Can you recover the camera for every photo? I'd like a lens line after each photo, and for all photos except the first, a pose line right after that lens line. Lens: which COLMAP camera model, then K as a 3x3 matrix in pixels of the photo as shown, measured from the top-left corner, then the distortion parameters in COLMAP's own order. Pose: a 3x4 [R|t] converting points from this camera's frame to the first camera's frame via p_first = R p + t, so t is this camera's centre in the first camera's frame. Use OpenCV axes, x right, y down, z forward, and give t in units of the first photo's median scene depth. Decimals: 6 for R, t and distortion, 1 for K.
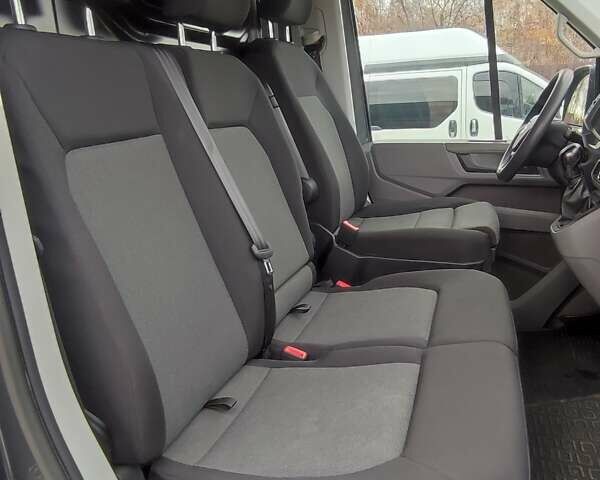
lens RADIAL K [[539.9, 0, 313.9], [0, 539.9, 234.1], [0, 0, 1]] dist [-0.065358, 0.065028]
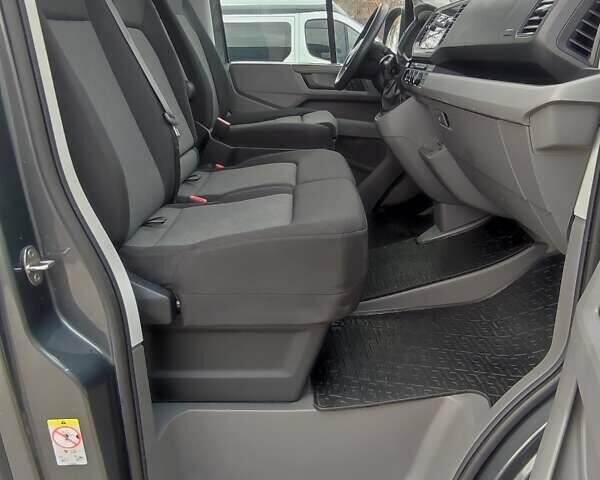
lens RADIAL K [[539.9, 0, 313.9], [0, 539.9, 234.1], [0, 0, 1]] dist [-0.065358, 0.065028]
pose [[0.953353, -0.050059, 0.297677, -0.119574], [0.024706, 0.995784, 0.088335, 0.144665], [-0.300844, -0.076860, 0.950571, -0.262483]]
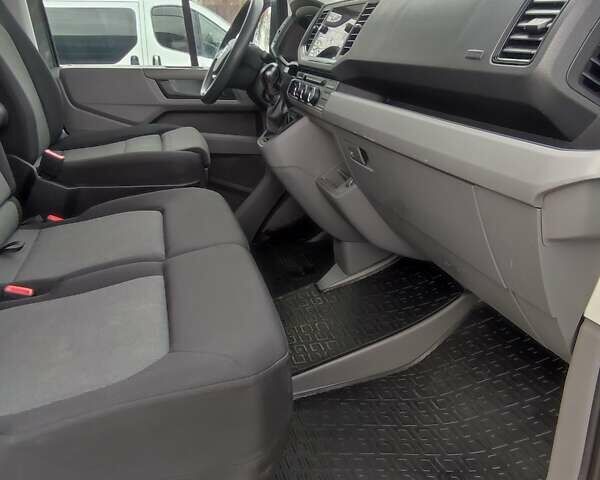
lens RADIAL K [[539.9, 0, 313.9], [0, 539.9, 234.1], [0, 0, 1]] dist [-0.065358, 0.065028]
pose [[0.842775, -0.130444, 0.522221, -0.052113], [0.075594, 0.989259, 0.125107, 0.039784], [-0.532931, -0.065960, 0.843584, 0.001923]]
